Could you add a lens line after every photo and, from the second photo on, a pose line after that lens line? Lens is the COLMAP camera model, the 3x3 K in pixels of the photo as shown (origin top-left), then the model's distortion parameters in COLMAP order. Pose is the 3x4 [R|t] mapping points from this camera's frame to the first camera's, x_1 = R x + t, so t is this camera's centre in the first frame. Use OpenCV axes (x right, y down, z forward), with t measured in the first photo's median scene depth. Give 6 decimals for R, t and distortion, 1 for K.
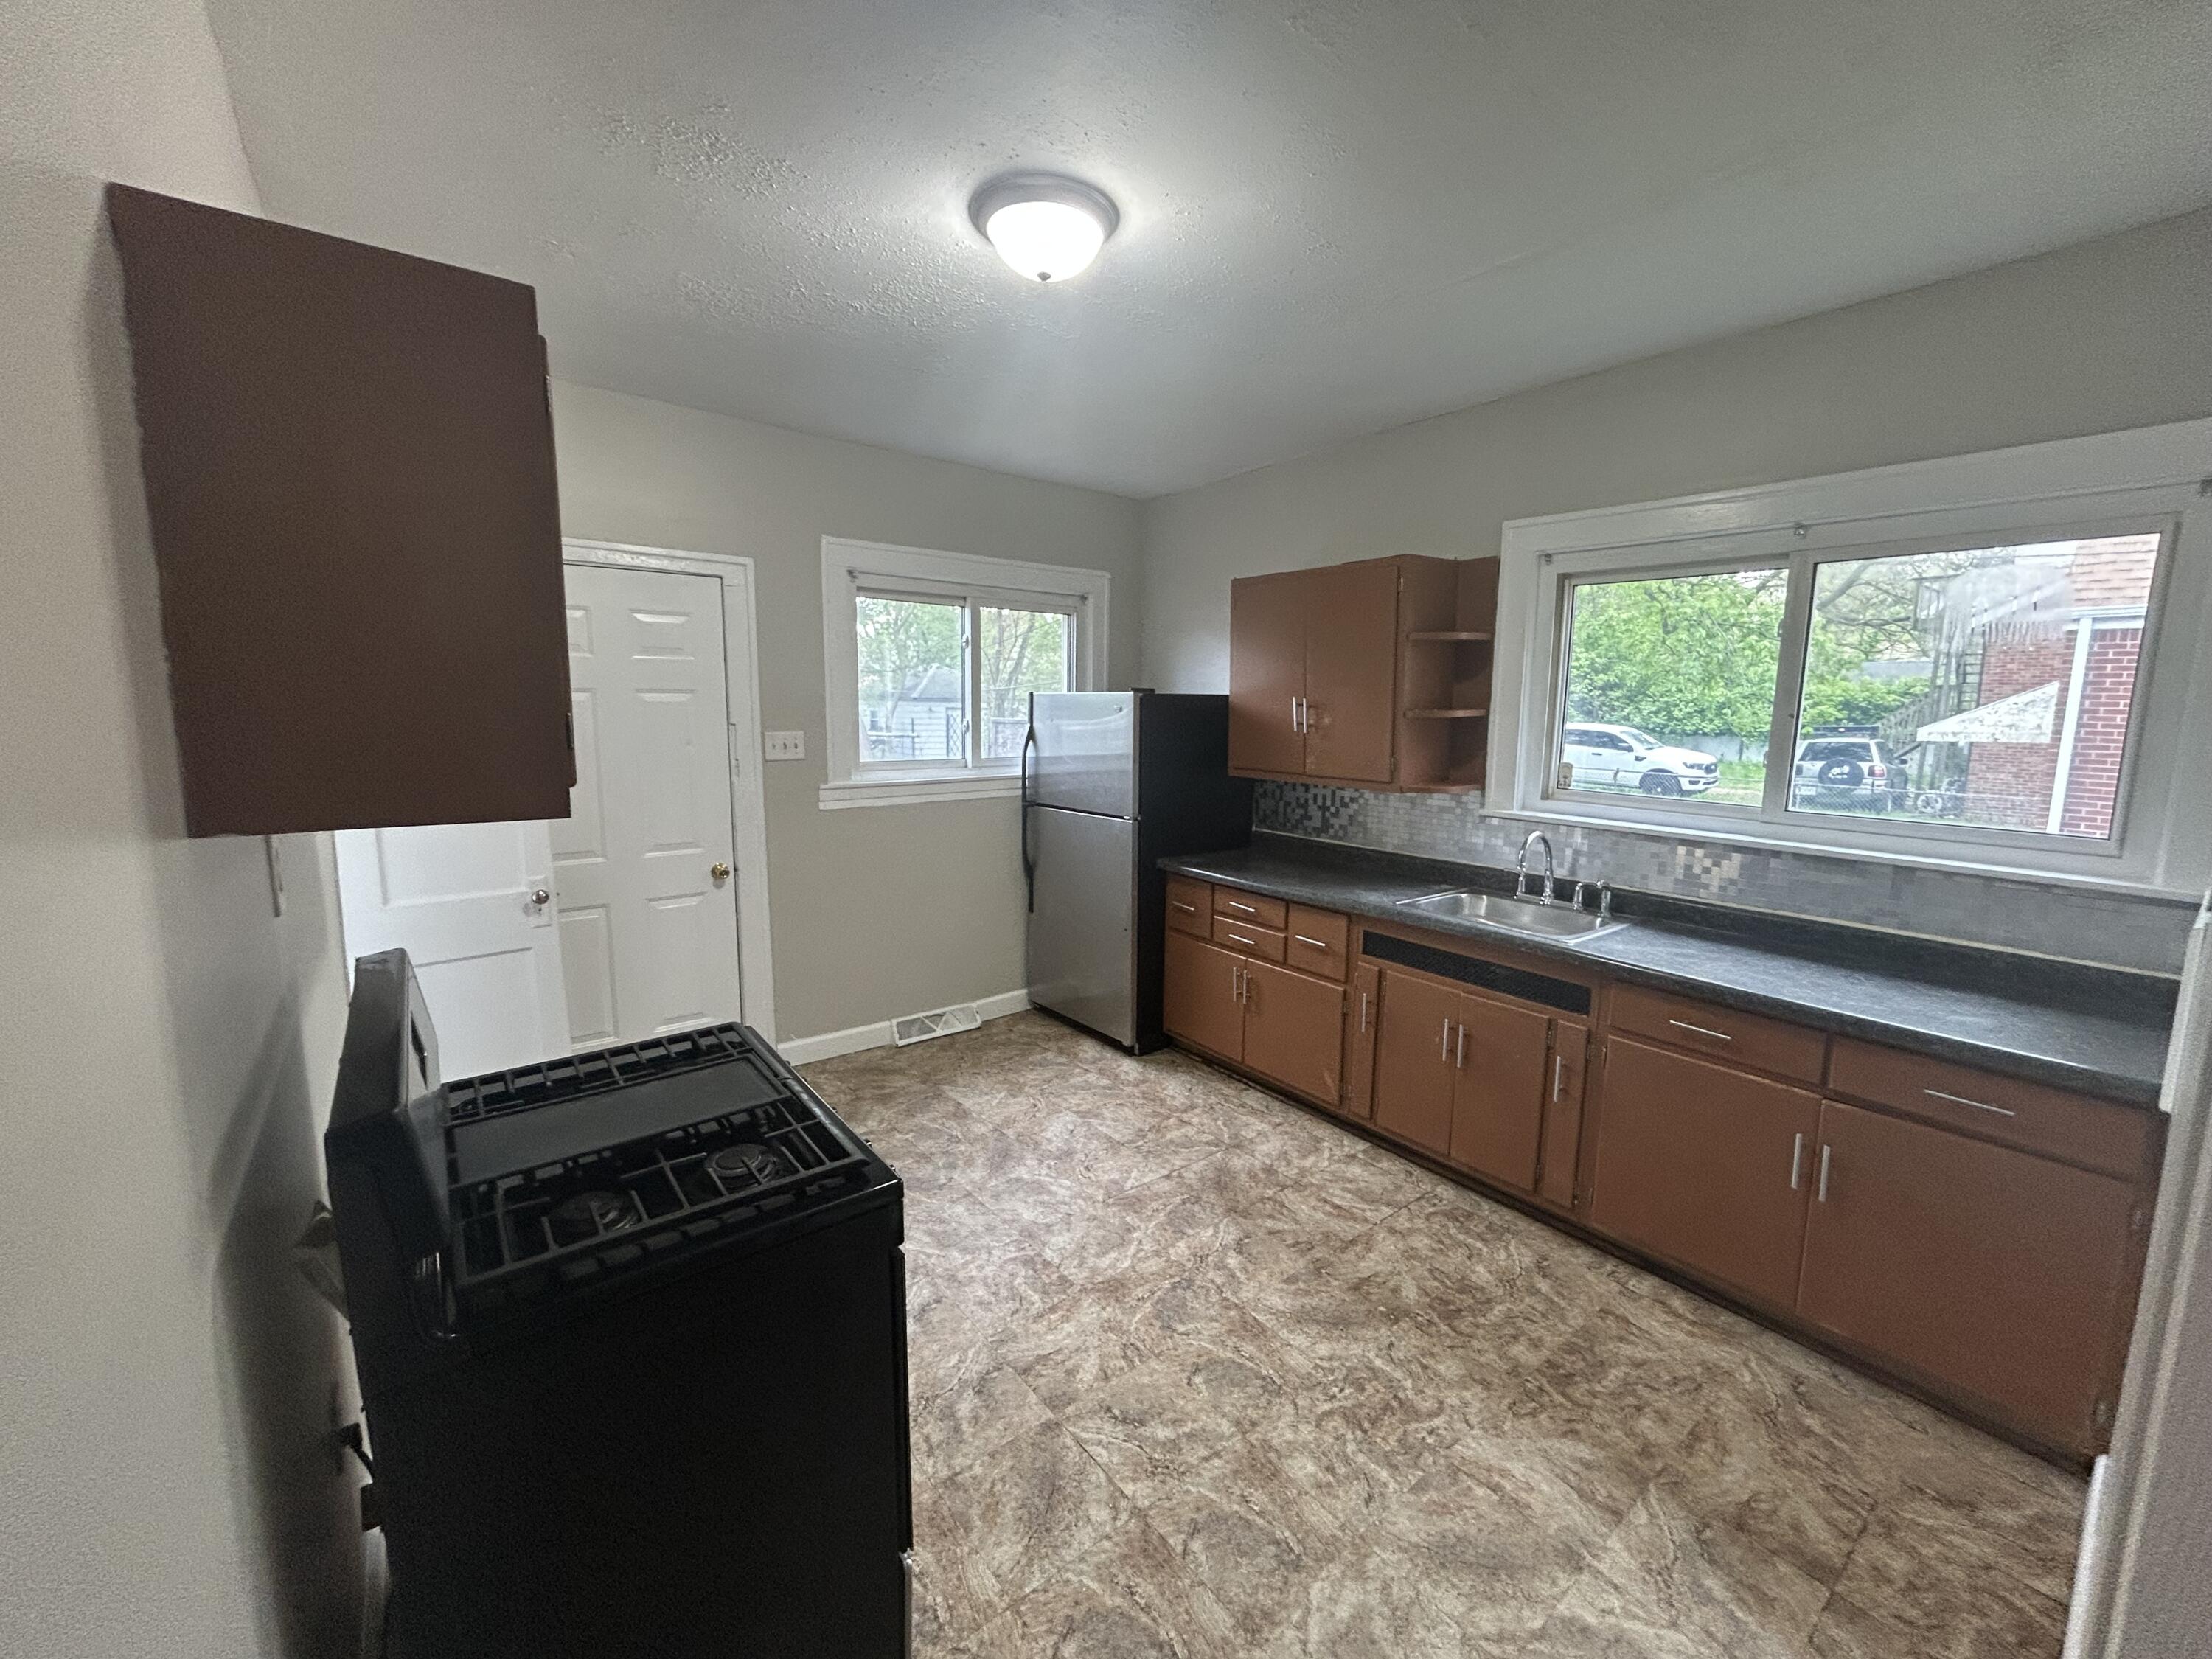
lens RADIAL K [[889.5, 0, 1111.3], [0, 889.5, 827.2], [0, 0, 1]] dist [-0.001361, 0.008251]
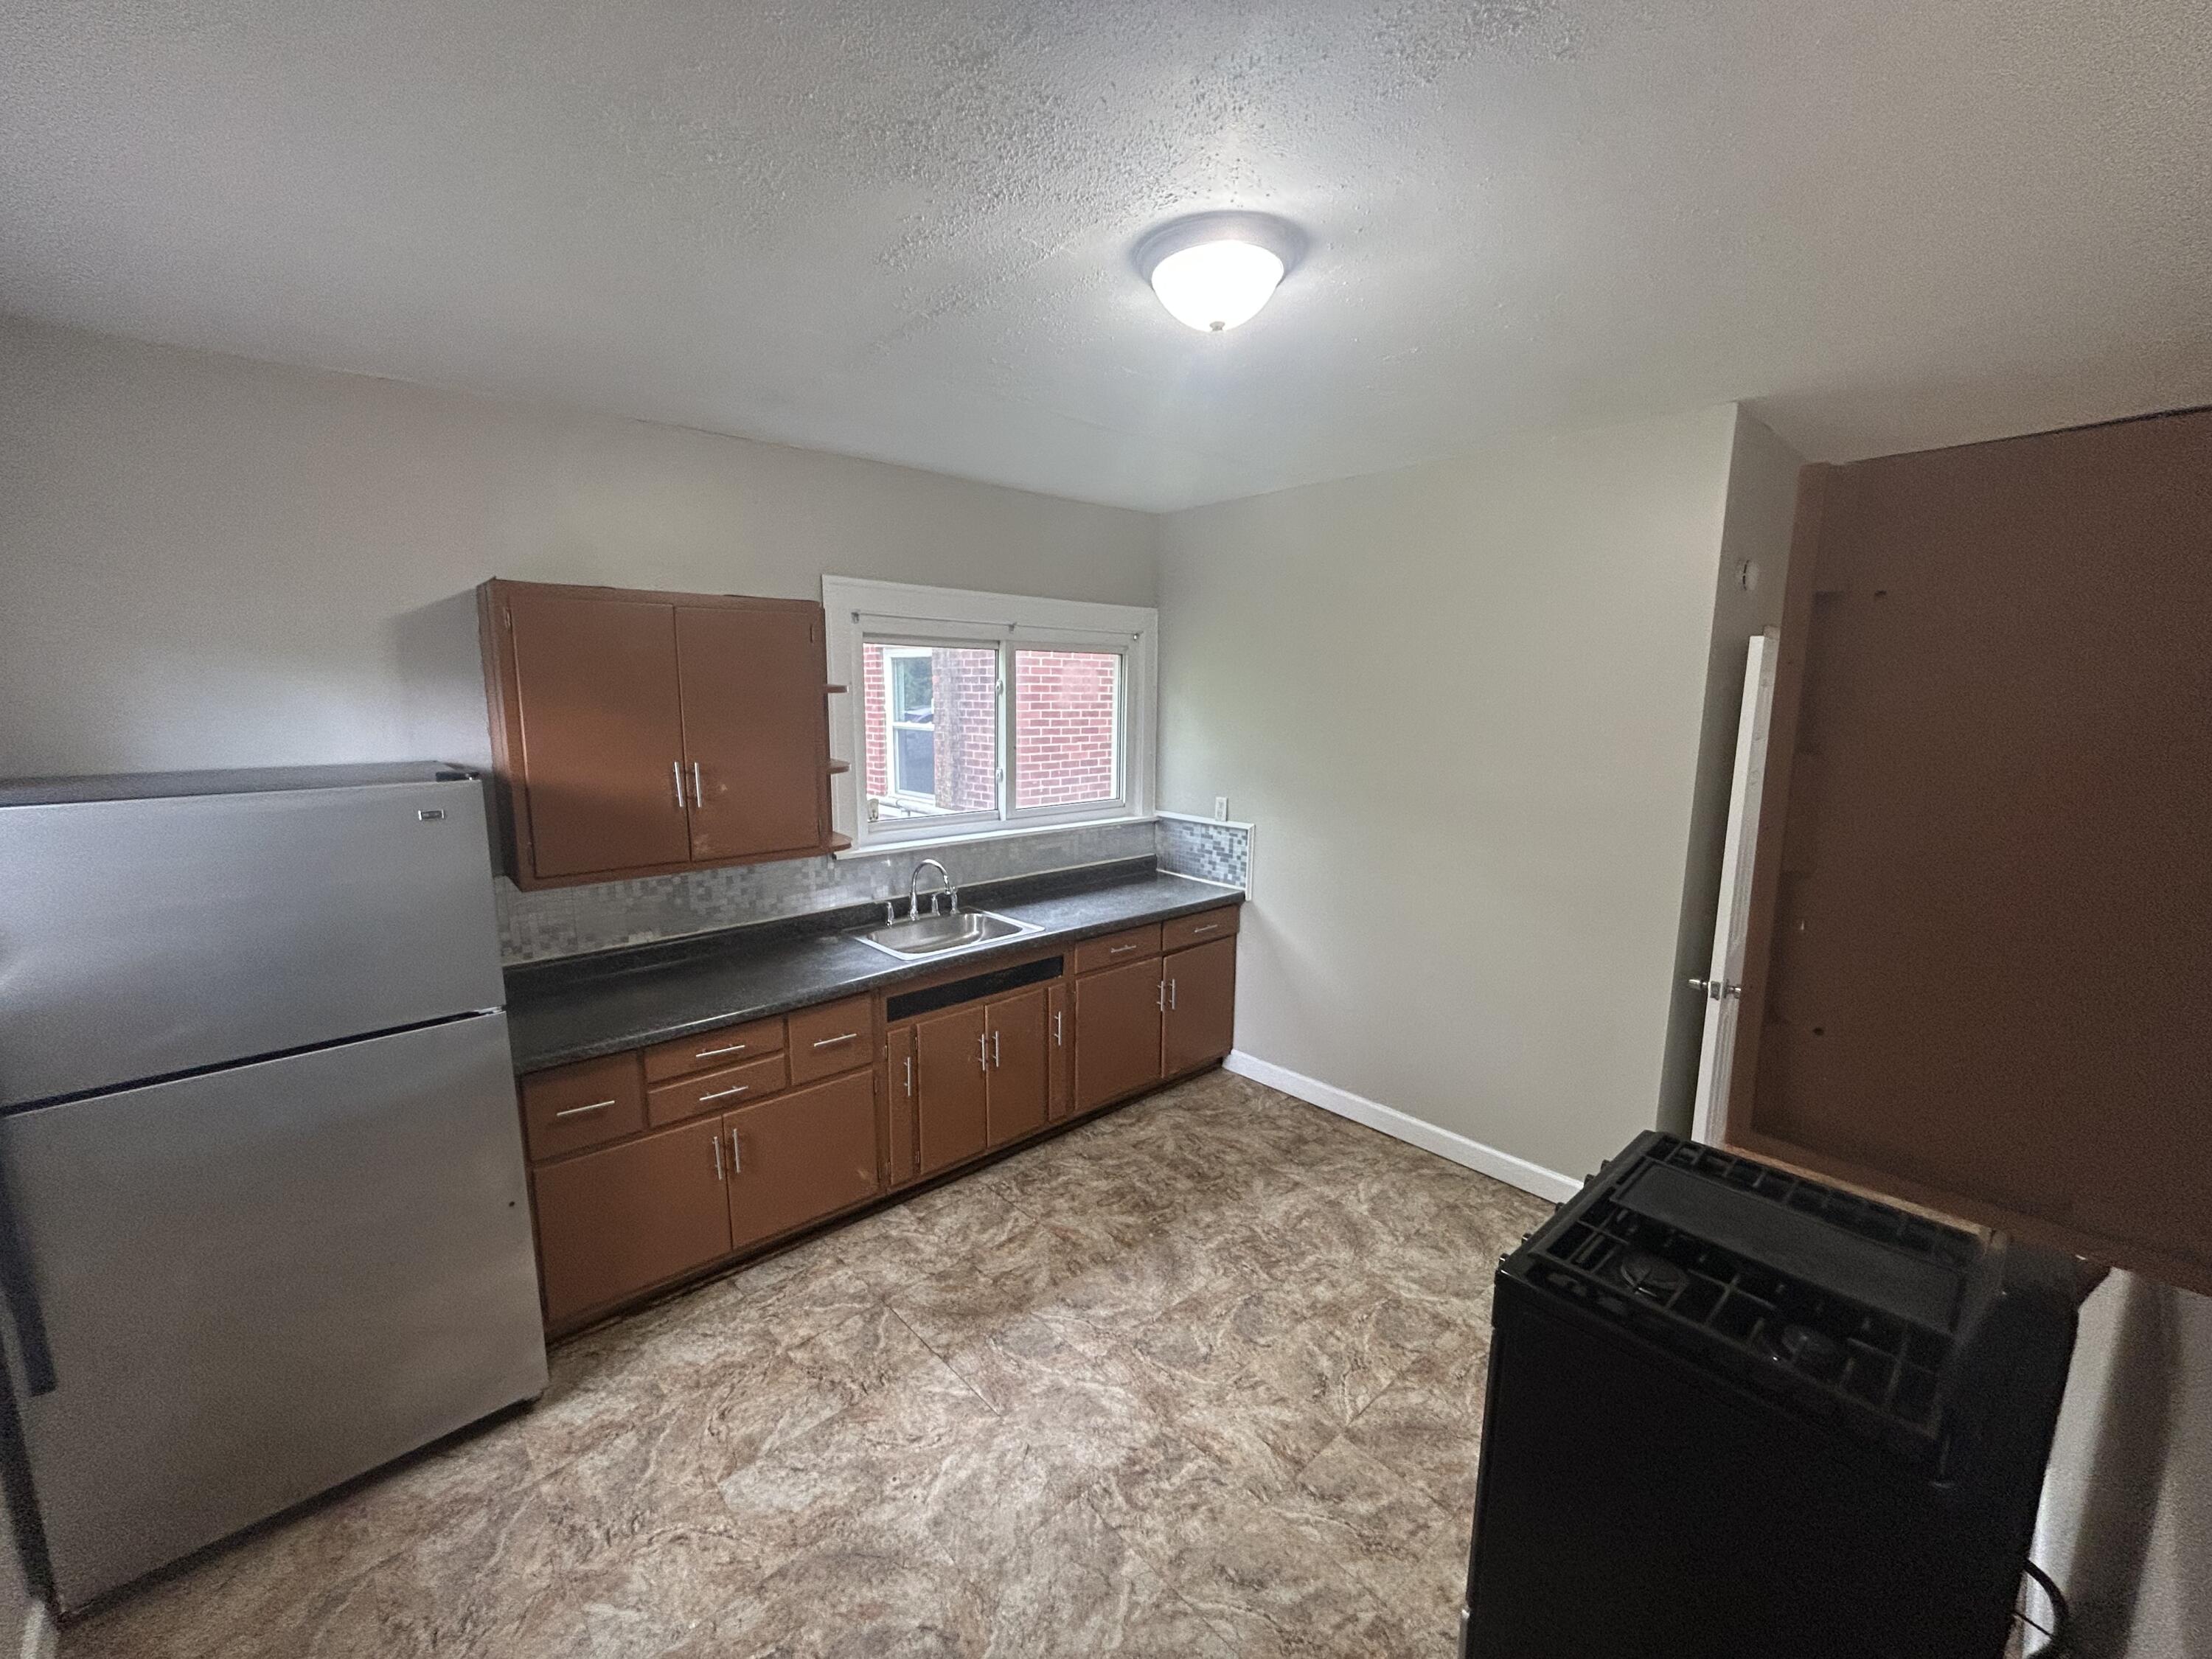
lens RADIAL K [[889.5, 0, 1111.3], [0, 889.5, 827.2], [0, 0, 1]] dist [-0.001361, 0.008251]
pose [[-0.066874, -0.170915, 0.983014, -0.795600], [0.136461, 0.974395, 0.178699, -0.251041], [-0.988386, 0.146094, -0.041838, 0.956718]]
